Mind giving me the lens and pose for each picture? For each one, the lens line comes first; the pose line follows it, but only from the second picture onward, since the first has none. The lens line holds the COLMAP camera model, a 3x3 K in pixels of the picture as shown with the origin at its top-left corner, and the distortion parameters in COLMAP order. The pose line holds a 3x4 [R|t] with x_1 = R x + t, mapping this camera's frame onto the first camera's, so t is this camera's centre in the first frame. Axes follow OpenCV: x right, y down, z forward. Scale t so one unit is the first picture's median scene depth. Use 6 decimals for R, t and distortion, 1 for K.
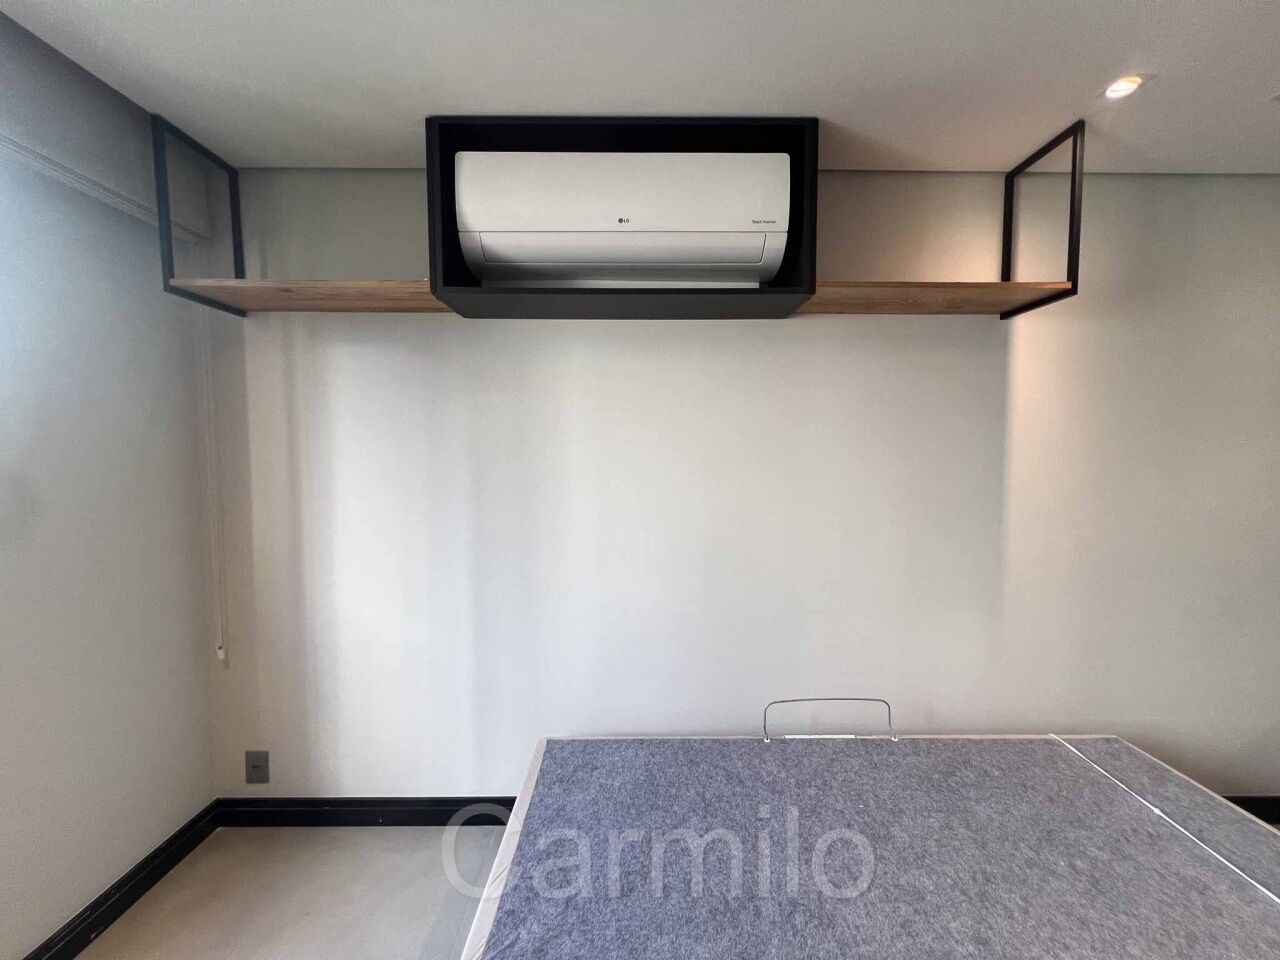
lens RADIAL K [[514.0, 0, 632.7], [0, 514.0, 475.9], [0, 0, 1]] dist [-0.002597, 0.001083]
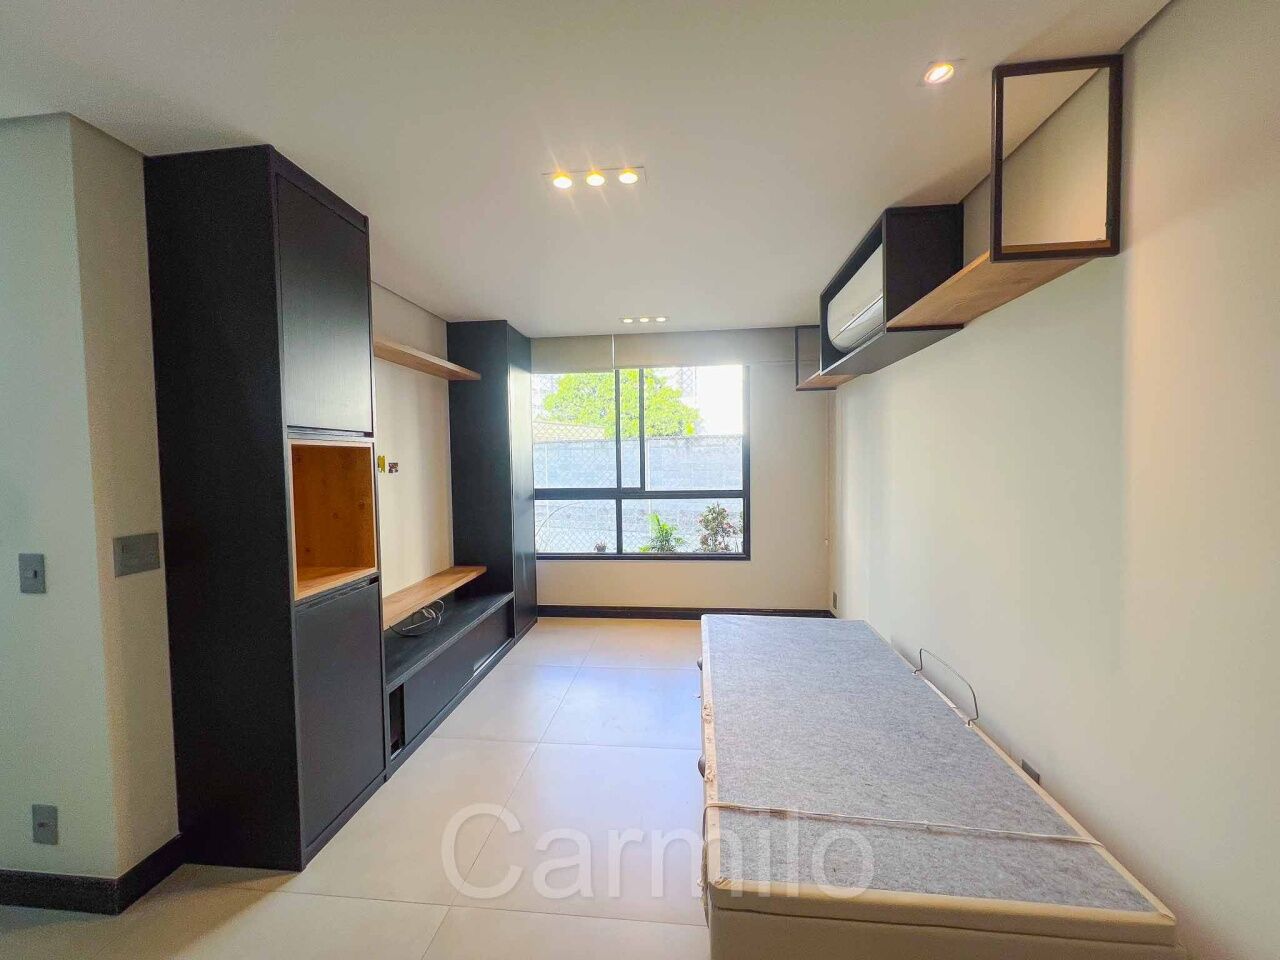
lens RADIAL K [[514.0, 0, 637.2], [0, 514.0, 480.3], [0, 0, 1]] dist [-0.002597, 0.001083]
pose [[-0.113498, 0.042441, -0.992631, 1.818374], [-0.038761, 0.998137, 0.047109, 0.003444], [0.992782, 0.043822, -0.111641, 0.506159]]
